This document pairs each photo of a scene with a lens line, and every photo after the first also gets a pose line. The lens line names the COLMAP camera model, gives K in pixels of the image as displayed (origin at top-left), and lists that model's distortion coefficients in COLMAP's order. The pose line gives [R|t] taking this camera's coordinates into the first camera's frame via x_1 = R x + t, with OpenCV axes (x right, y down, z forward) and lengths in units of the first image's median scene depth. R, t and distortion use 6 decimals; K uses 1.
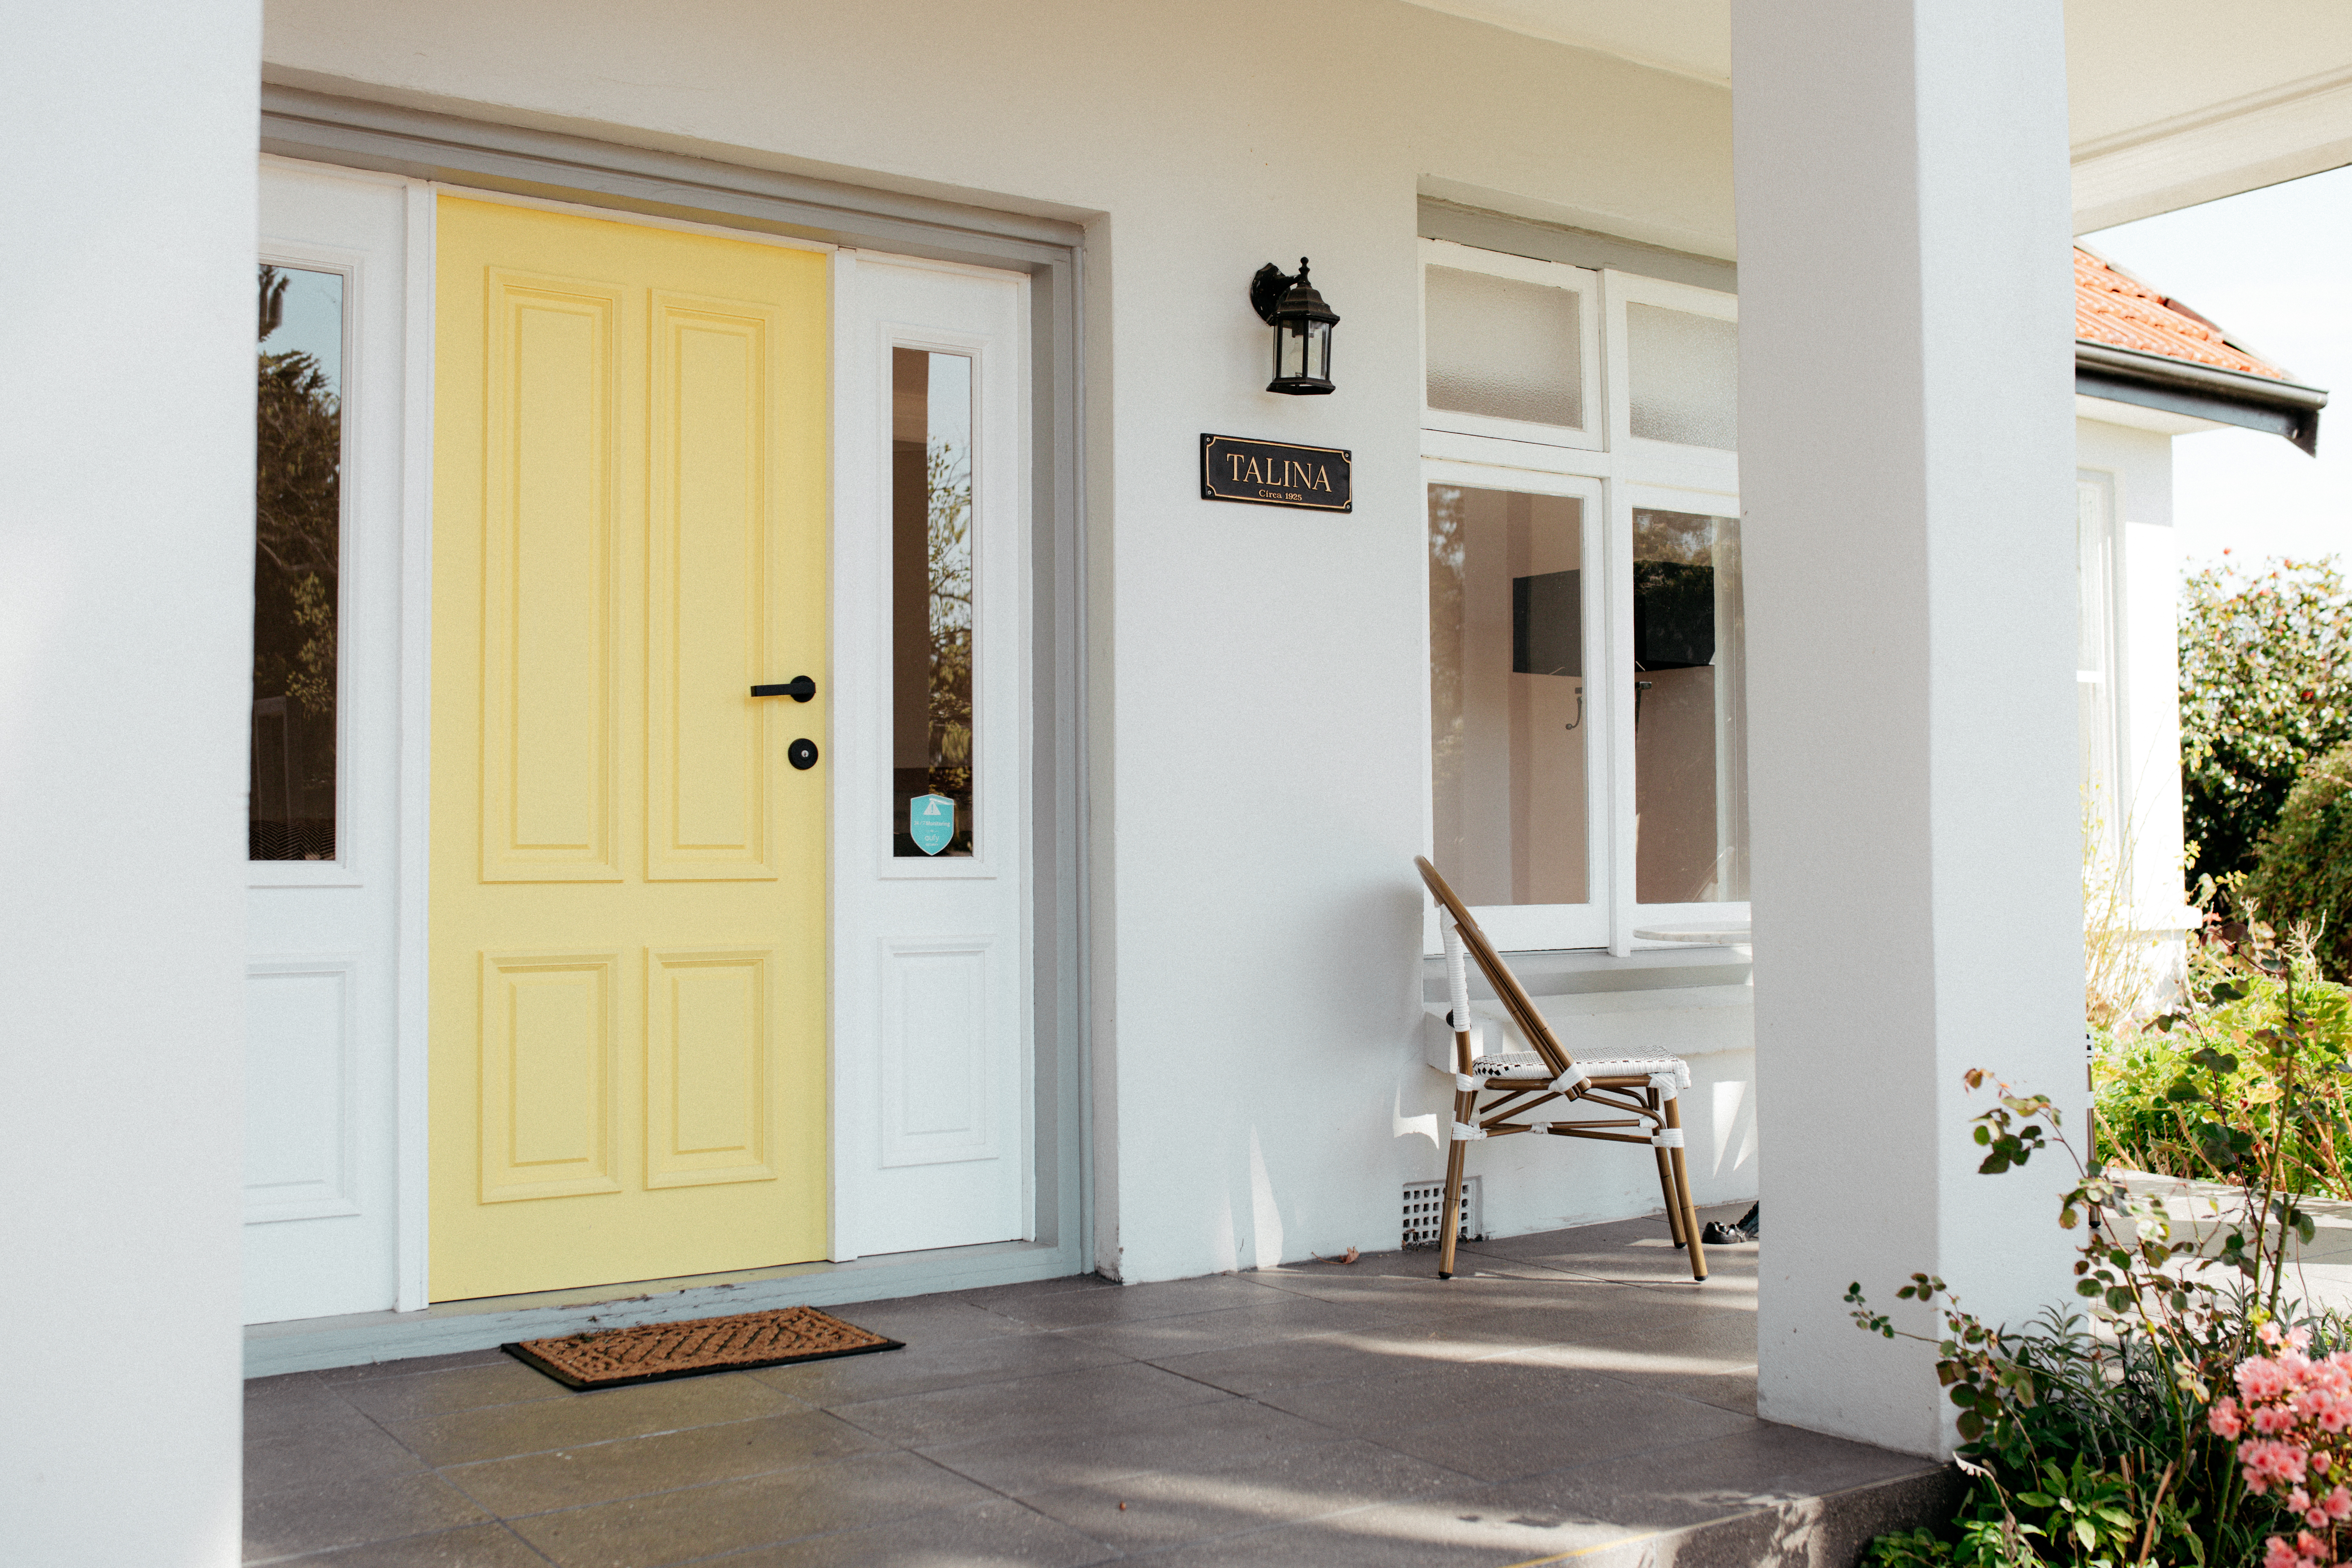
lens RADIAL K [[2315.9, 0, 1176.0], [0, 2315.9, 784.0], [0, 0, 1]] dist [-0.039987, -0.005195]
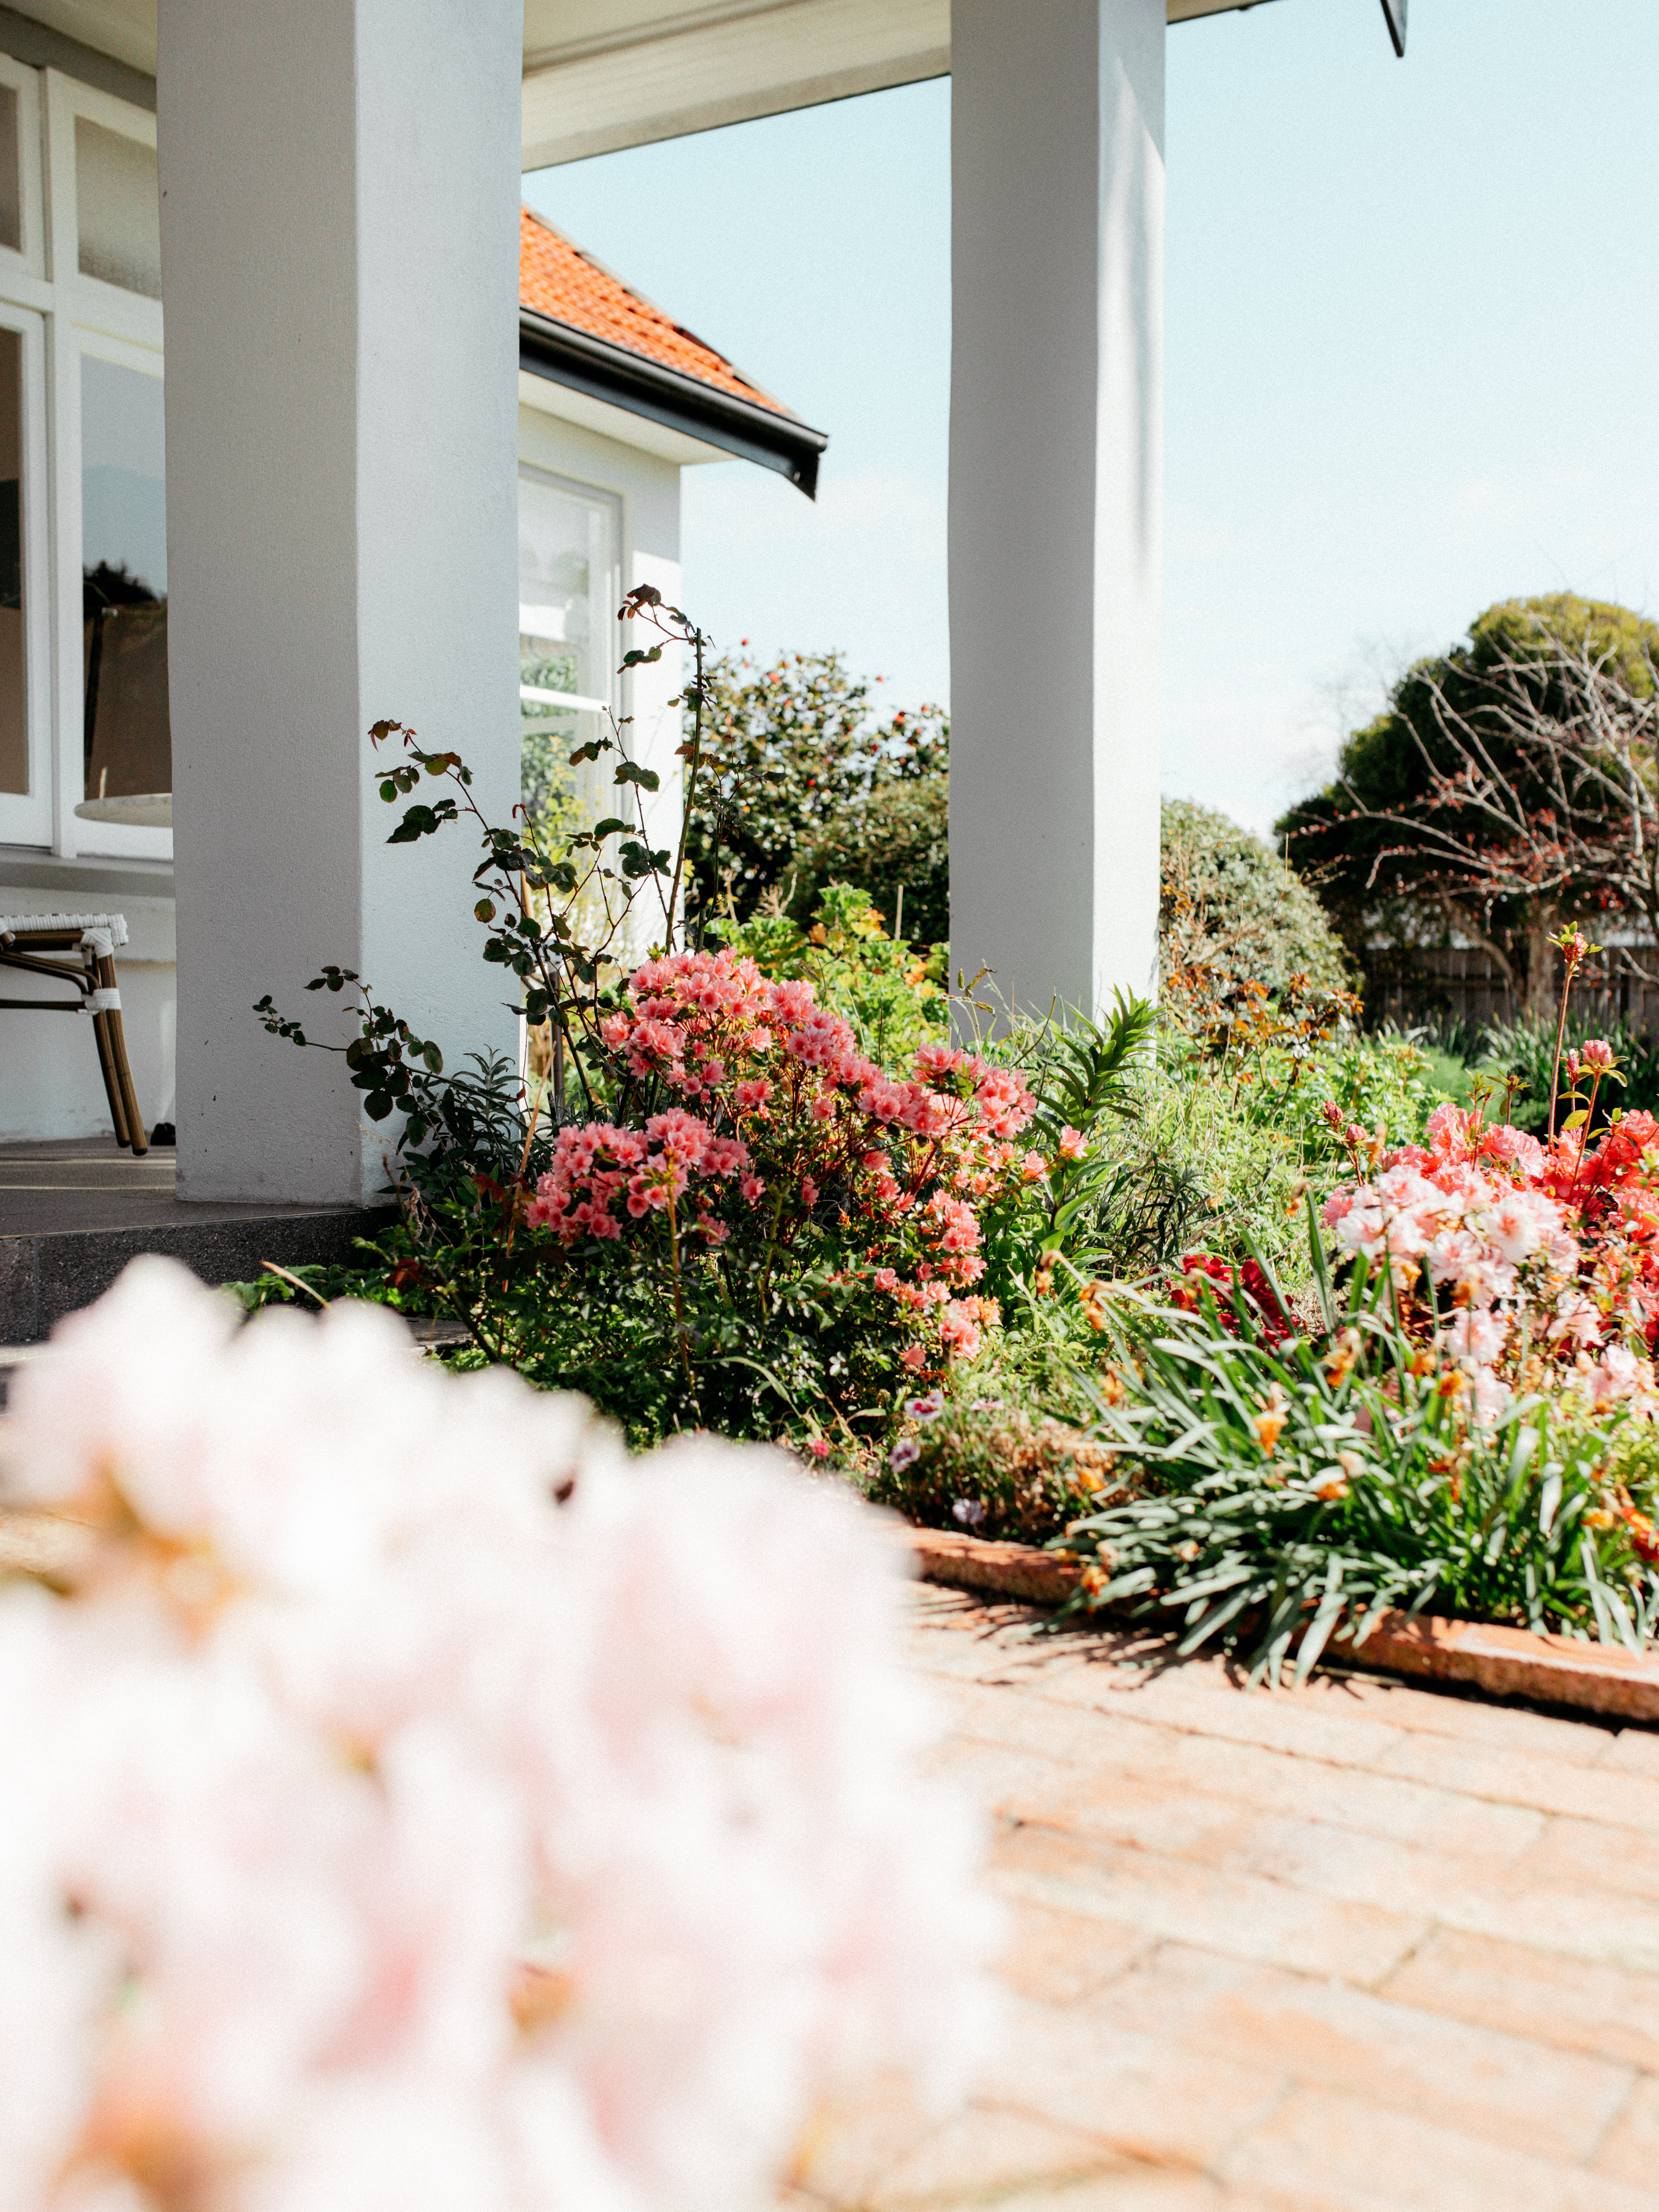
lens RADIAL K [[2489.8, 0, 825.2], [0, 2489.8, 1201.6], [0, 0, 1]] dist [-0.019226, 0.012460]
pose [[0.897592, -0.018552, 0.440436, 0.033471], [-0.023382, 0.995704, 0.089591, 0.125757], [-0.440206, -0.090715, 0.893303, 0.000192]]
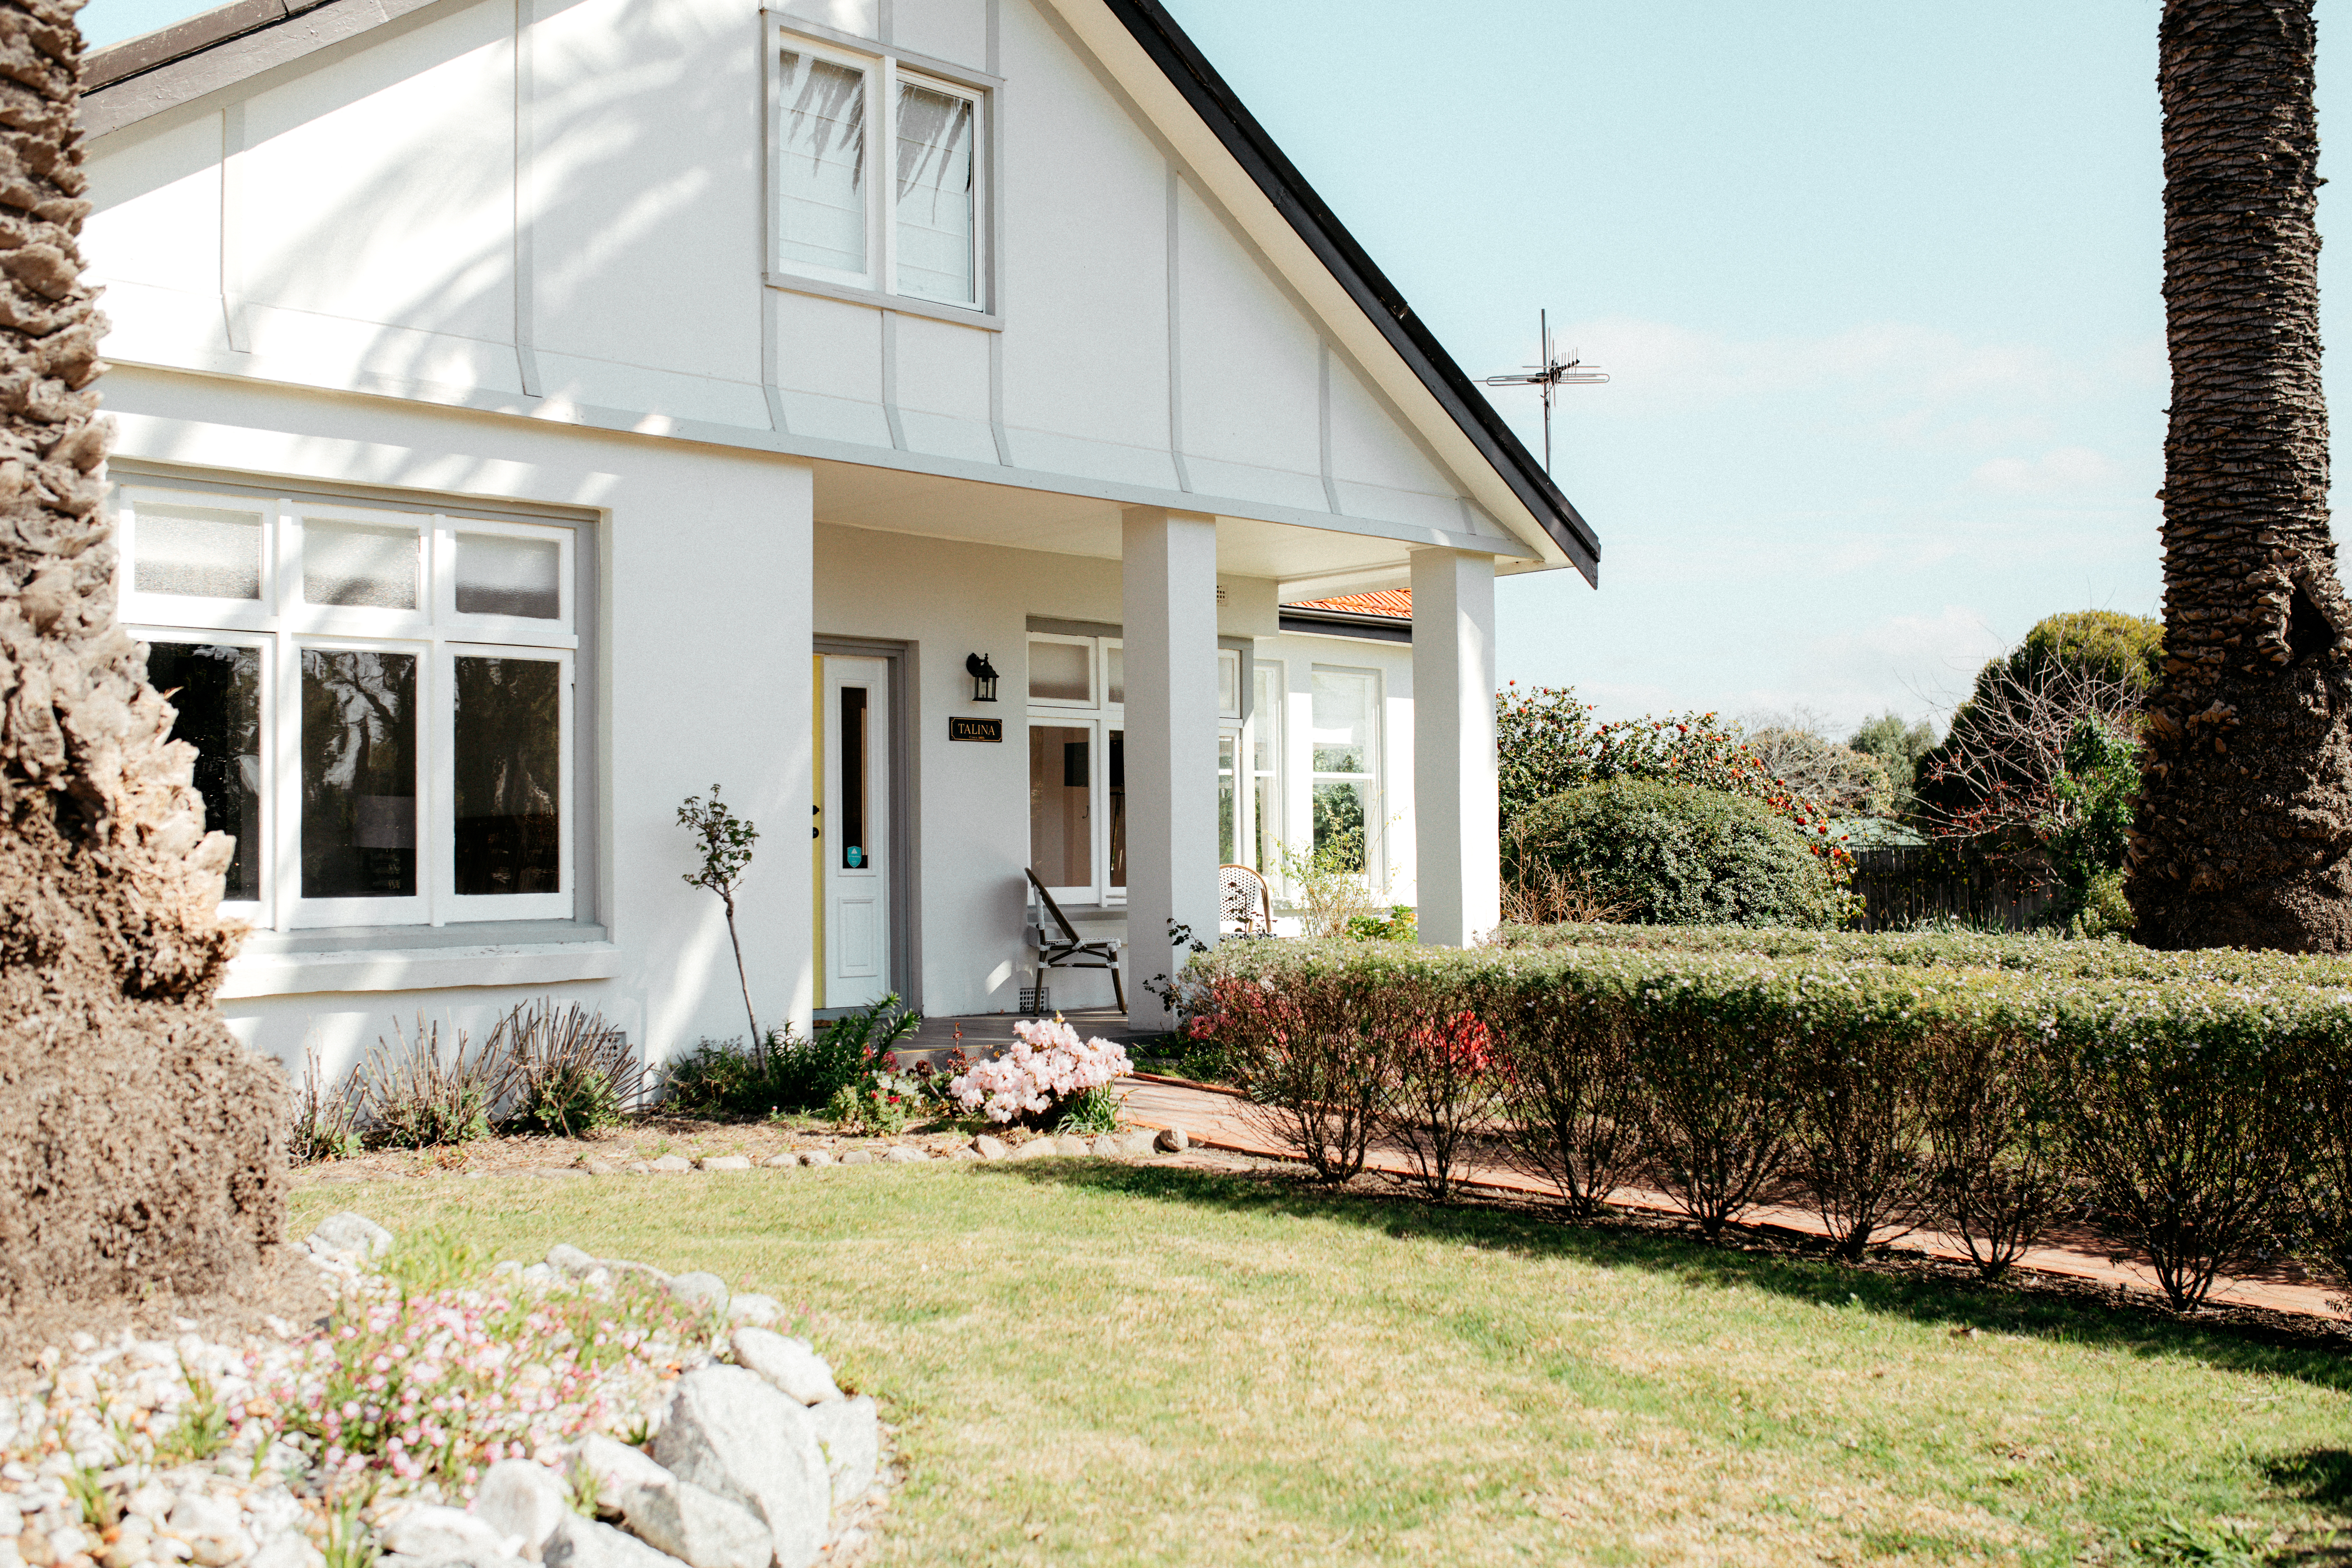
lens RADIAL K [[2315.8, 0, 1176.0], [0, 2315.8, 784.0], [0, 0, 1]] dist [-0.039987, -0.005195]
pose [[0.983783, 0.003233, 0.179332, -0.205401], [-0.001551, 0.999954, -0.009514, -0.040873], [-0.179355, 0.009082, 0.983743, -1.670335]]
